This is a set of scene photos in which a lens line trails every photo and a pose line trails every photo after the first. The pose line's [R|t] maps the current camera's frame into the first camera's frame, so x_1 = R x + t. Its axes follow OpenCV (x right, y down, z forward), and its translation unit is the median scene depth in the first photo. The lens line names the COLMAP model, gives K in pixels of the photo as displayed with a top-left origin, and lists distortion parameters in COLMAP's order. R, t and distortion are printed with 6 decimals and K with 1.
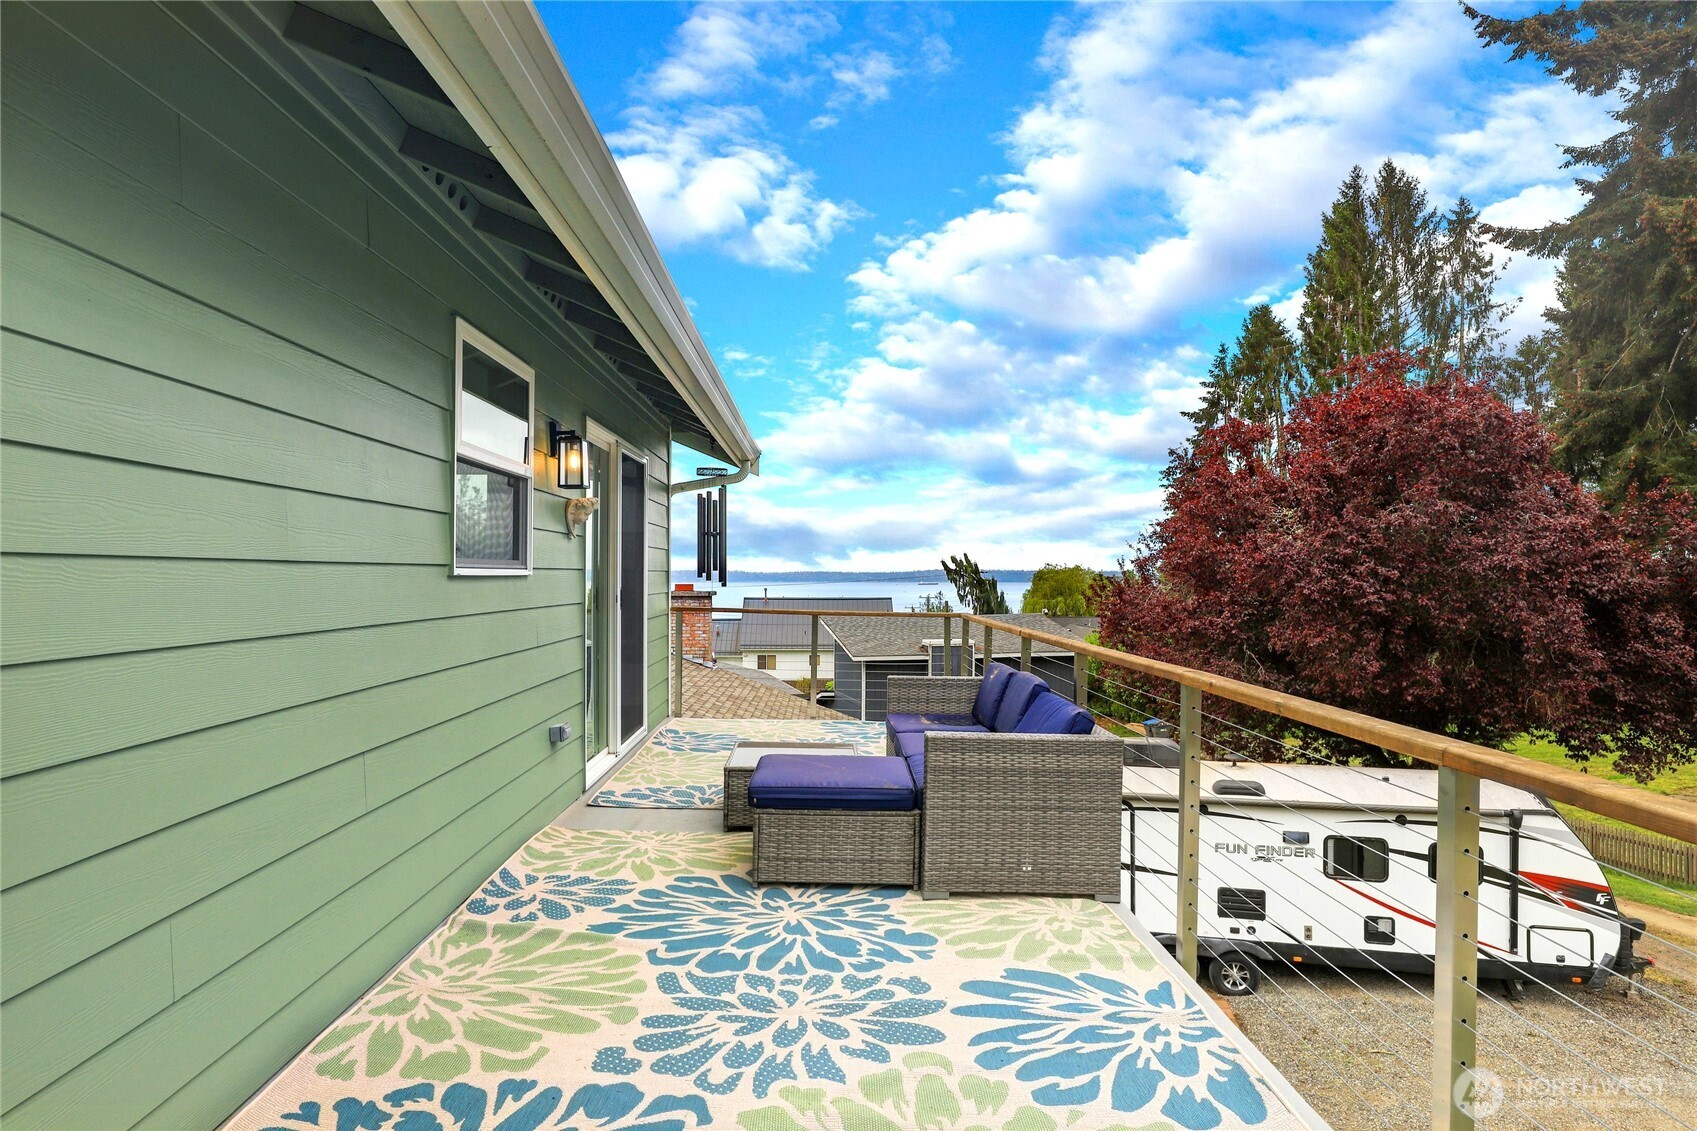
lens RADIAL K [[955.4, 0, 849.1], [0, 955.4, 572.4], [0, 0, 1]] dist [-0.018141, 0.000774]
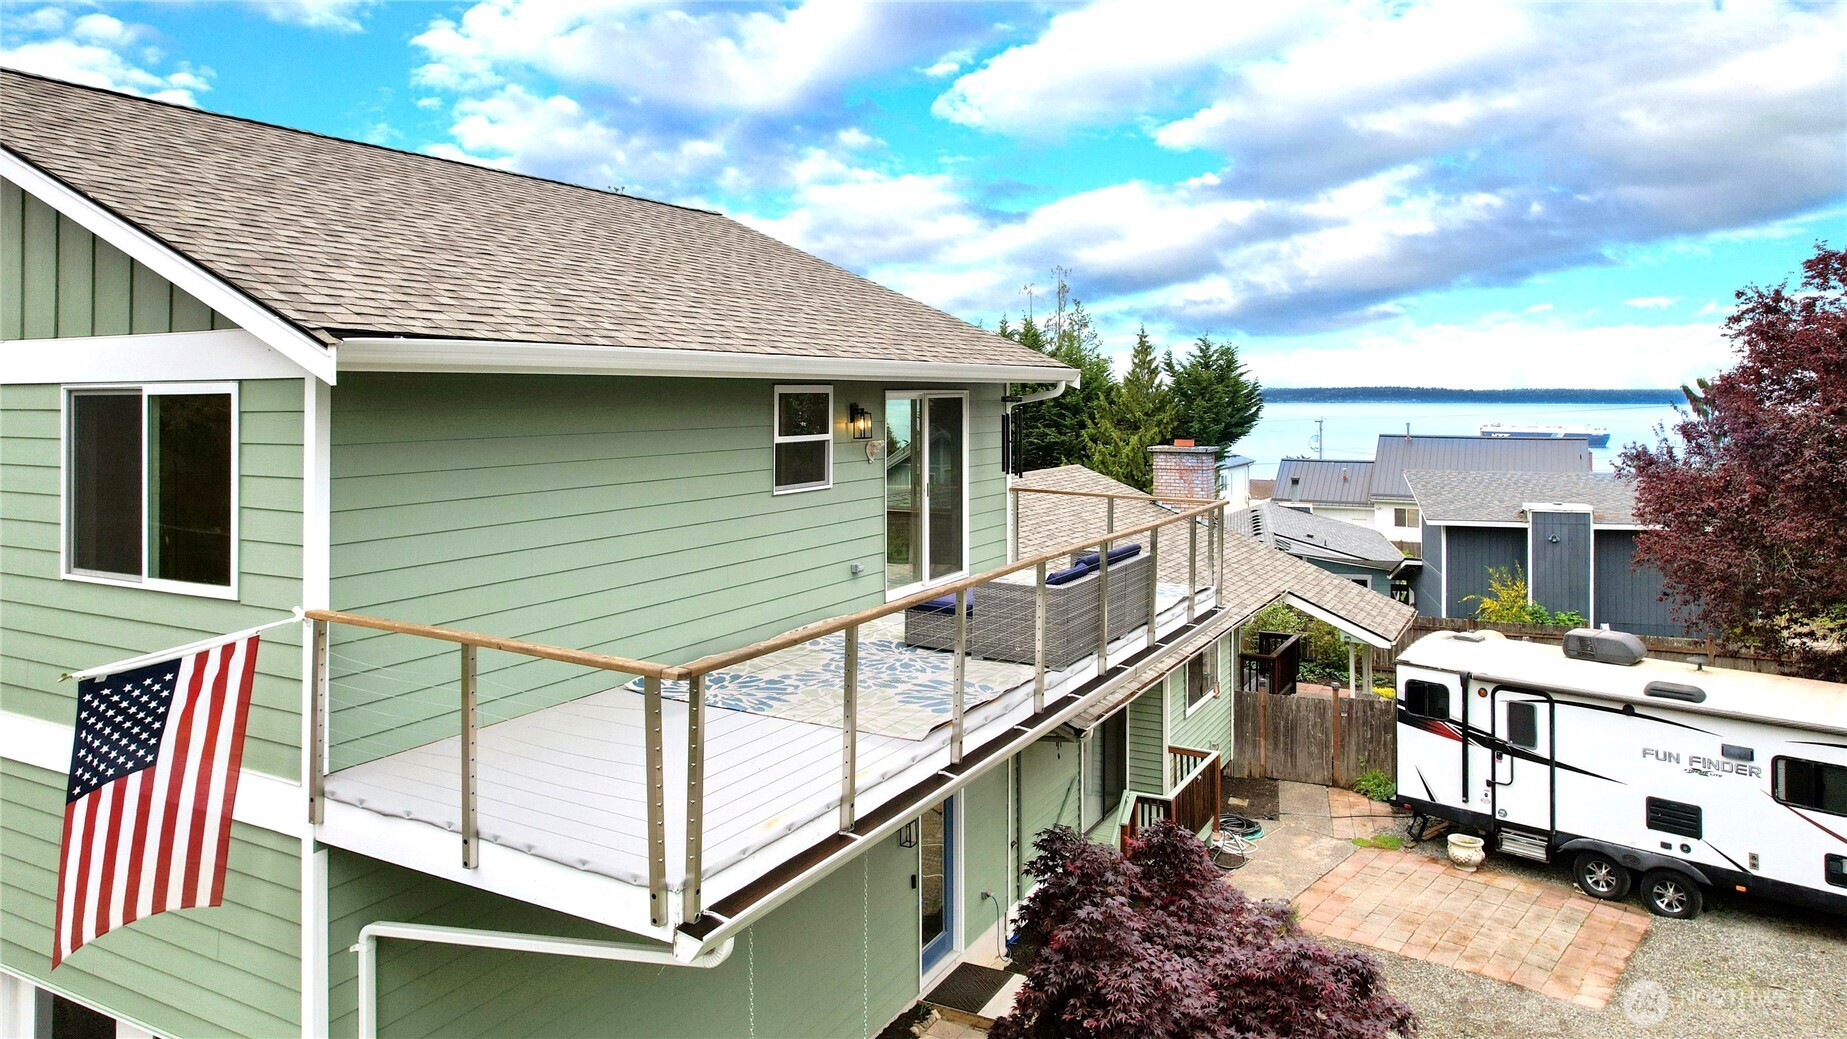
lens RADIAL K [[1225.9, 0, 929.2], [0, 1225.9, 373.5], [0, 0, 1]] dist [-0.051110, 0.030784]
pose [[0.871618, -0.006402, -0.490143, 0.357987], [0.000006, 0.999915, -0.013049, -0.065604], [0.490185, 0.011371, 0.871544, -0.372105]]
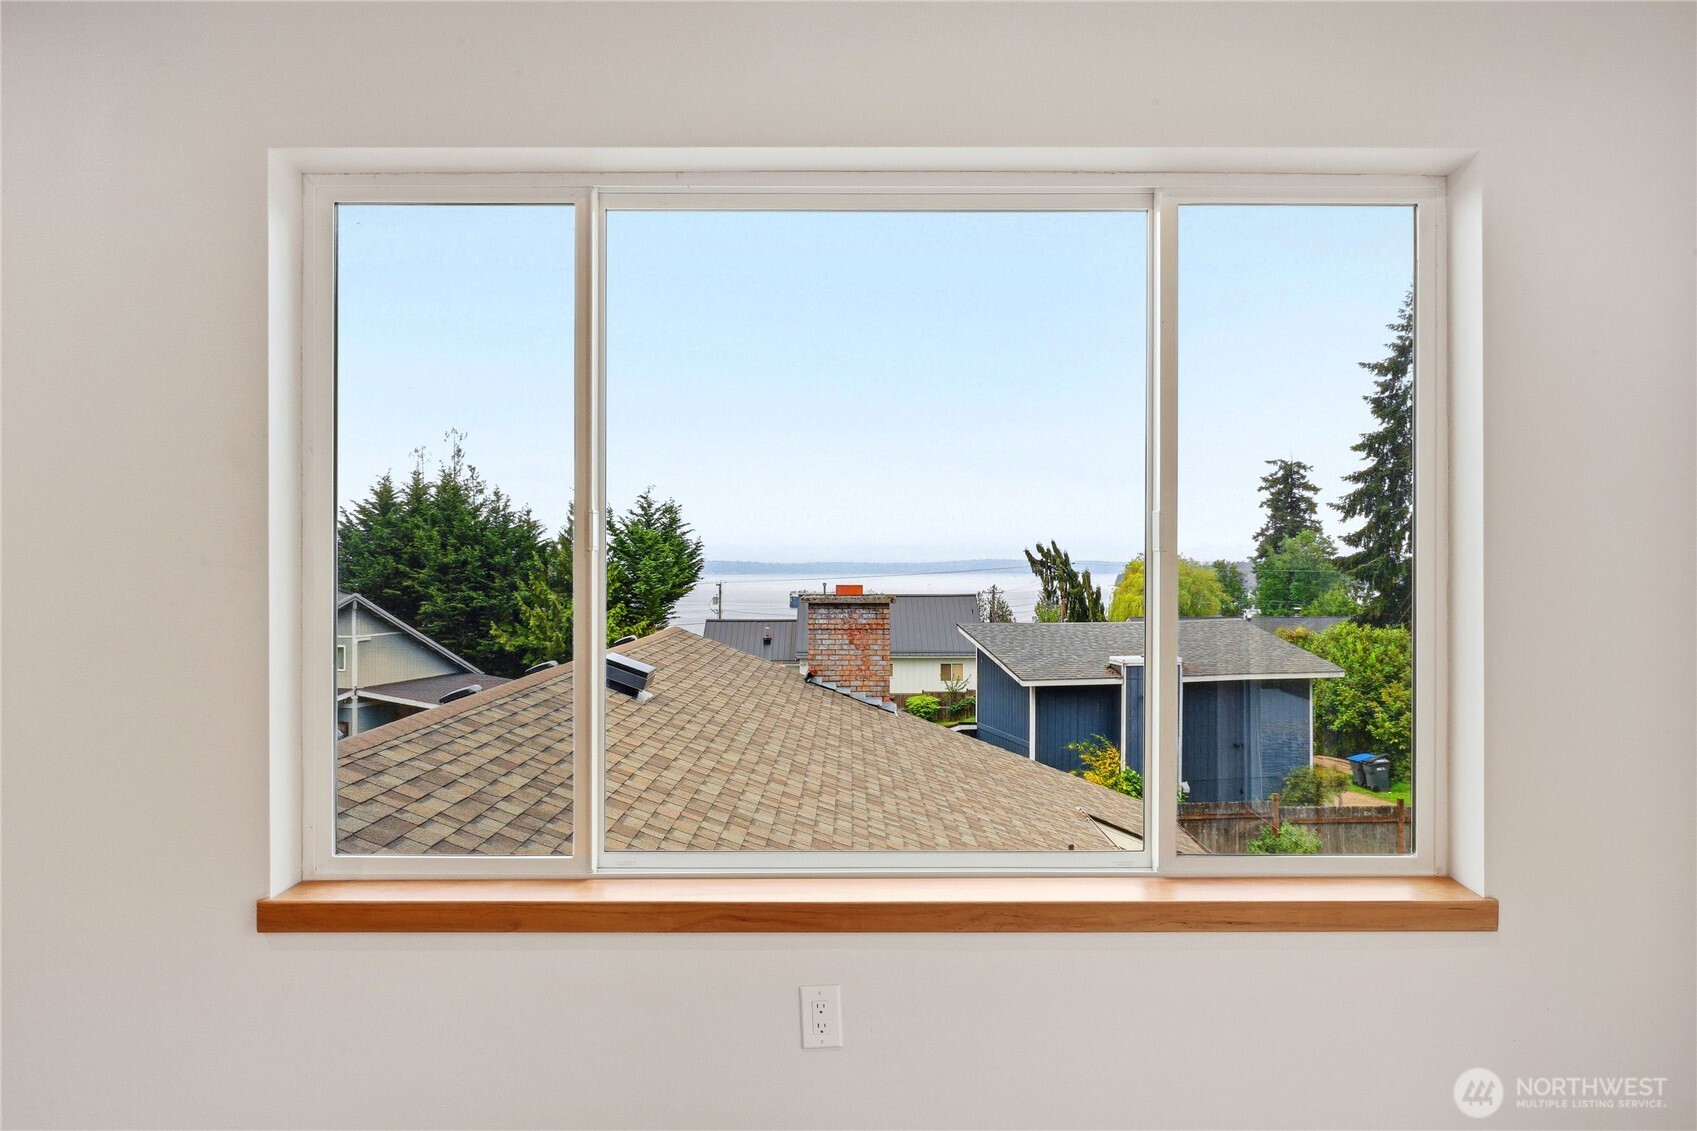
lens RADIAL K [[1062.2, 0, 848.5], [0, 1062.2, 565.5], [0, 0, 1]] dist [0.000562, 0.000349]
pose [[0.999700, -0.000583, -0.024487, -0.260983], [0.000639, 0.999997, 0.002252, -0.004405], [0.024486, -0.002267, 0.999698, 0.446210]]
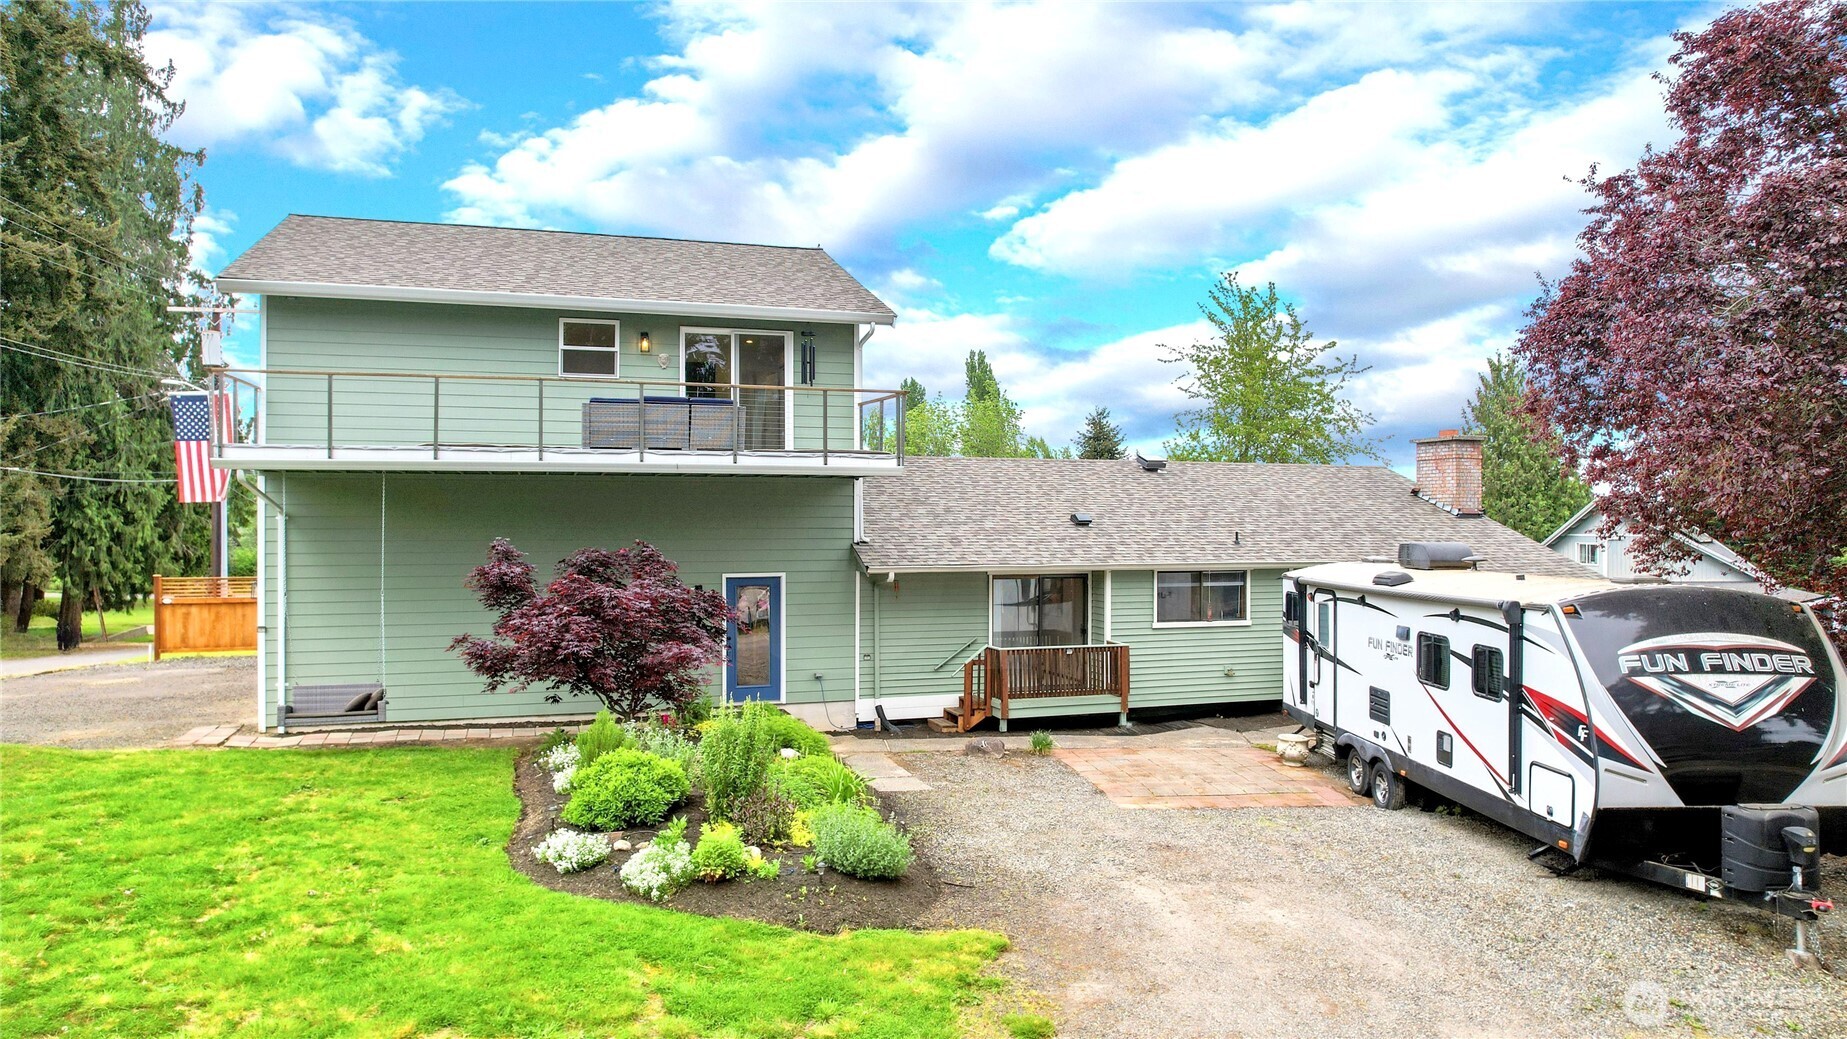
lens RADIAL K [[1214.9, 0, 948.3], [0, 1214.9, 522.6], [0, 0, 1]] dist [-0.026429, 0.000675]
pose [[0.303193, -0.001970, -0.952927, 1.379908], [0.002752, 0.999996, -0.001192, 0.175513], [0.952925, -0.002261, 0.303197, 0.263073]]
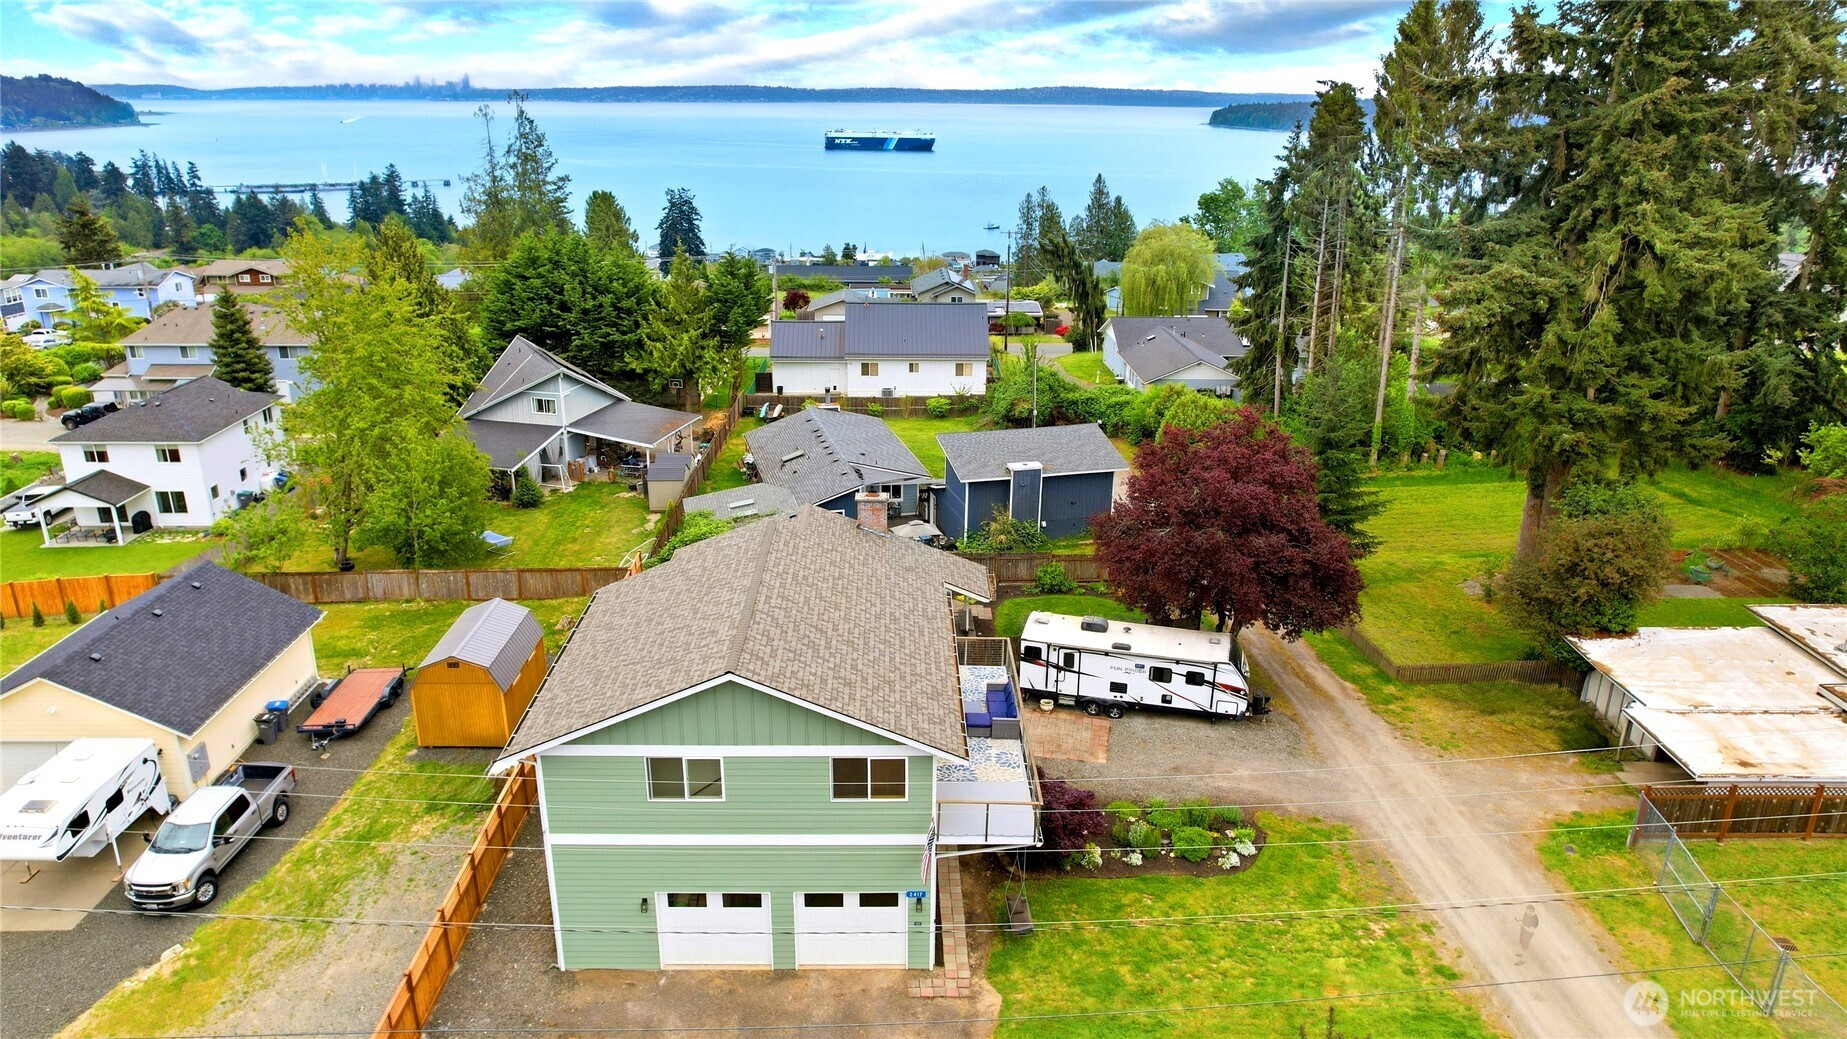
lens RADIAL K [[1214.9, 0, 948.3], [0, 1214.9, 522.6], [0, 0, 1]] dist [-0.026429, 0.000675]
pose [[0.999695, 0.014050, 0.020313, -0.128338], [-0.020165, 0.939180, 0.342834, -1.210093], [-0.014261, -0.343139, 0.939176, -1.968120]]
